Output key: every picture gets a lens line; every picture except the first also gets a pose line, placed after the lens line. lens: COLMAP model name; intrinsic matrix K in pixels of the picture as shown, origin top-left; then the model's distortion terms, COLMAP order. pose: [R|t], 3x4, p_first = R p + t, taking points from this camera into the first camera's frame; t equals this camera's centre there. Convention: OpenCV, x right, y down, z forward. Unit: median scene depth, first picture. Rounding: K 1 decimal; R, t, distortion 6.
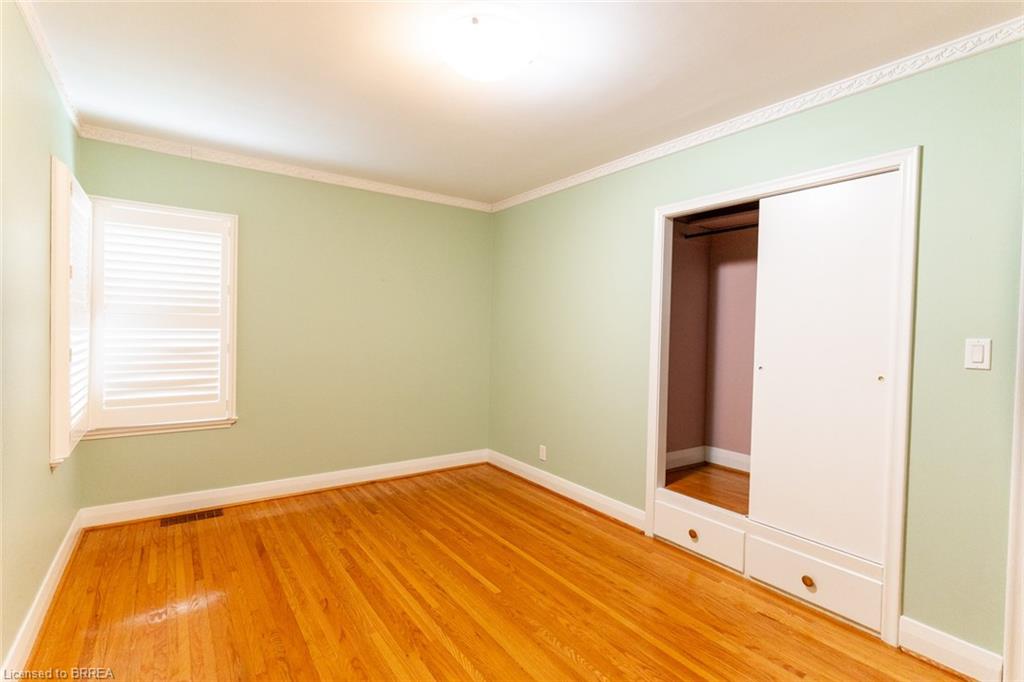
lens RADIAL K [[483.1, 0, 510.9], [0, 483.1, 339.1], [0, 0, 1]] dist [0.002846, -0.000383]
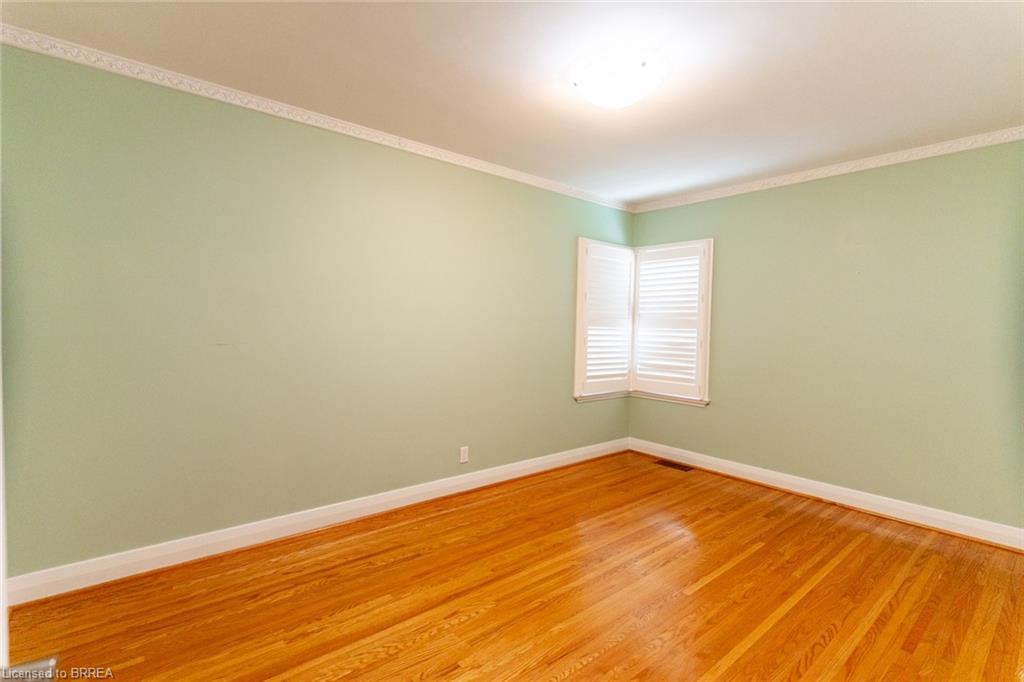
lens RADIAL K [[483.1, 0, 510.9], [0, 483.1, 339.1], [0, 0, 1]] dist [0.002846, -0.000383]
pose [[0.085676, 0.011832, -0.996253, 0.669573], [-0.041762, 0.999093, 0.008275, 0.016133], [0.995447, 0.040897, 0.086093, 0.406393]]
